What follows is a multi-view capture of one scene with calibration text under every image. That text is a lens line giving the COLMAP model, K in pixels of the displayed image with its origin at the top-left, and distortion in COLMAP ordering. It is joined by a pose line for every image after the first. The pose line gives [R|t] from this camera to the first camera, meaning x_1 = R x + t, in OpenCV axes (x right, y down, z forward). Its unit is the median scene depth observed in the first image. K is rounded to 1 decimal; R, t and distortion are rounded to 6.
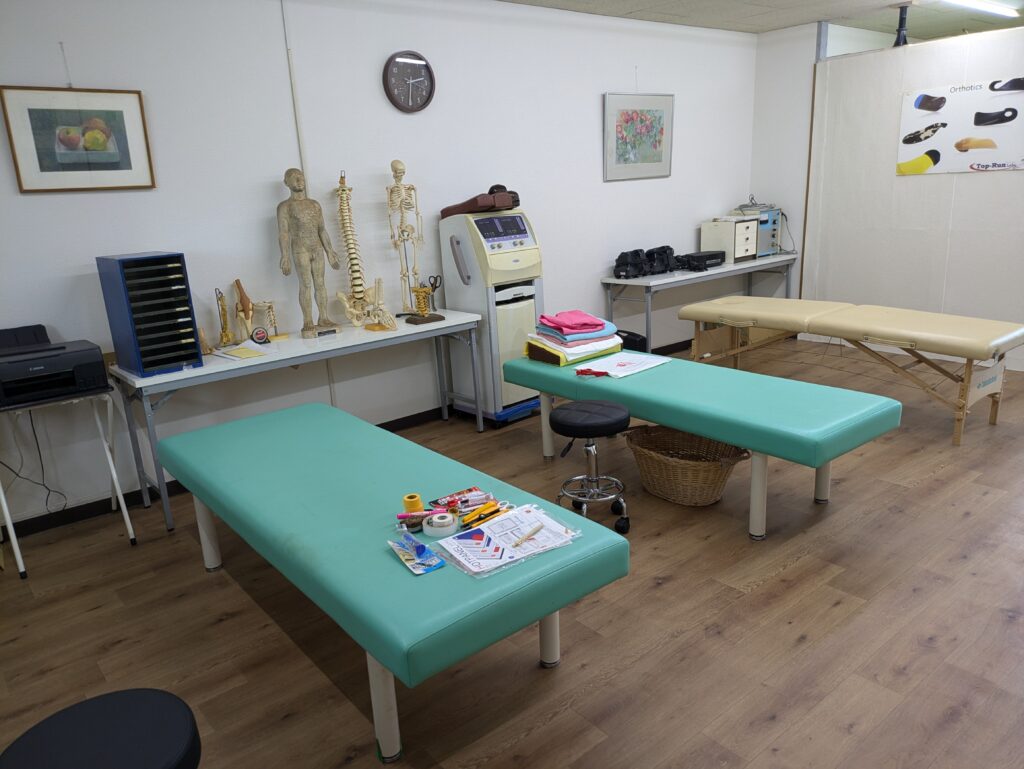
lens RADIAL K [[760.0, 0, 516.9], [0, 760.0, 395.2], [0, 0, 1]] dist [0.032834, -0.023721]
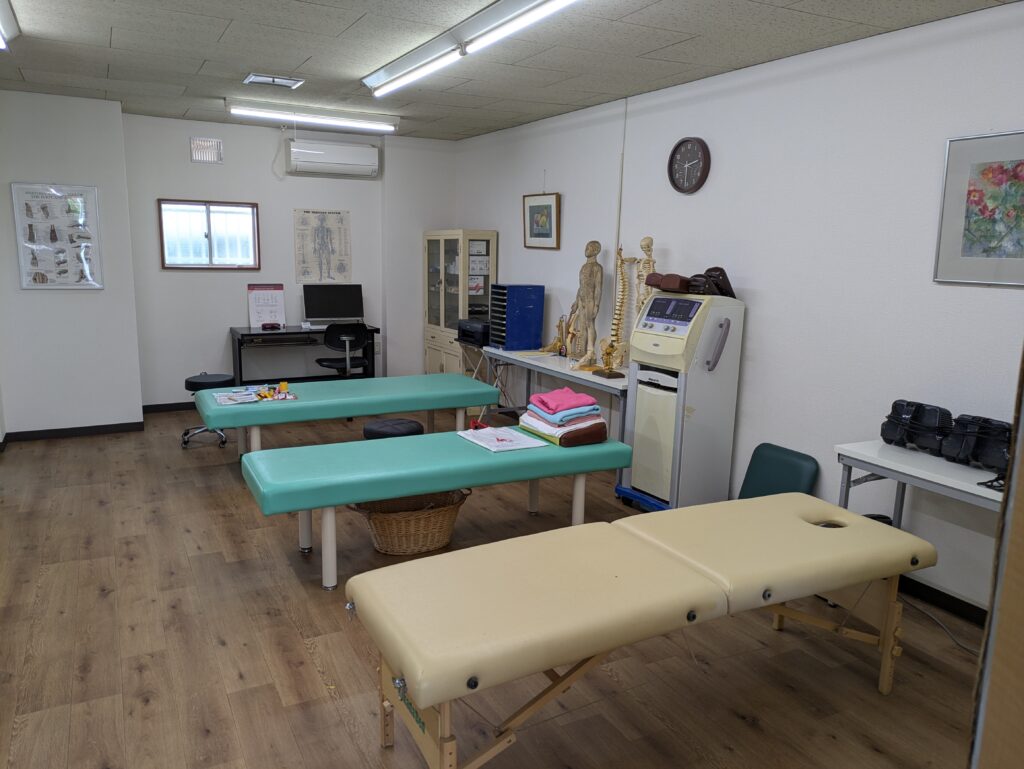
lens RADIAL K [[760.0, 0, 512.2], [0, 760.0, 388.5], [0, 0, 1]] dist [0.032834, -0.023721]
pose [[-0.208975, 0.229218, -0.950678, 1.235520], [-0.279219, 0.917688, 0.282640, -0.448919], [0.937212, 0.324512, -0.127772, 1.263881]]
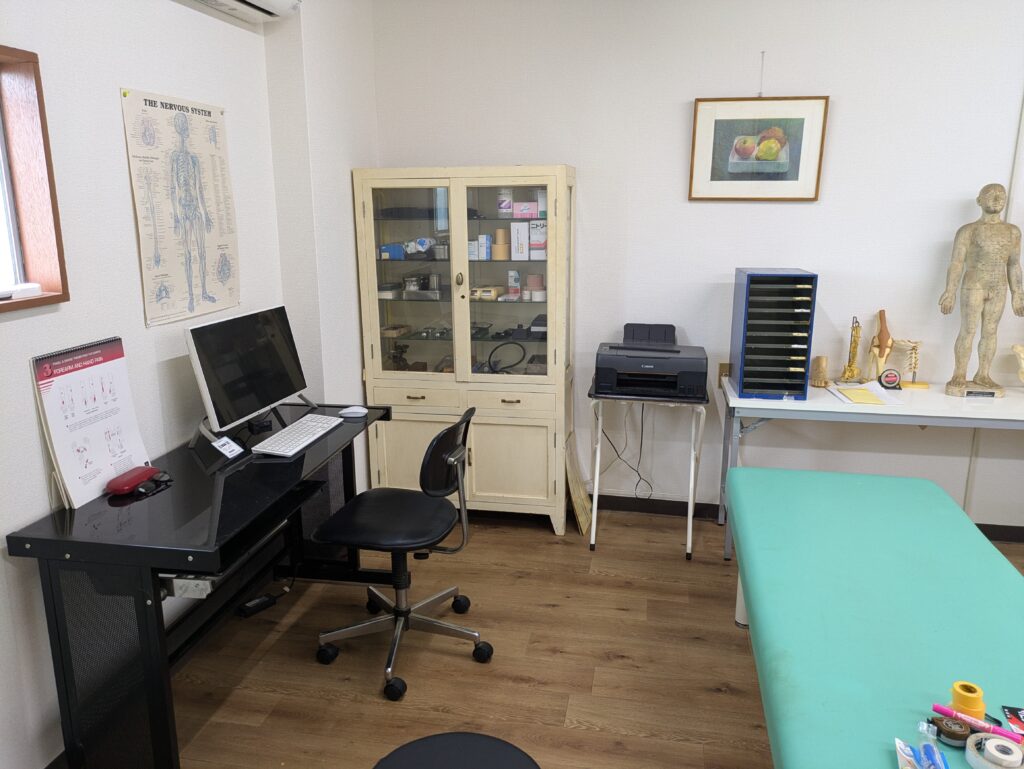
lens RADIAL K [[760.0, 0, 514.5], [0, 760.0, 378.6], [0, 0, 1]] dist [0.032834, -0.023721]
pose [[0.632018, 0.226549, -0.741100, 0.028821], [-0.246079, 0.965490, 0.085285, -0.054996], [0.734846, 0.128468, 0.665956, 0.153521]]
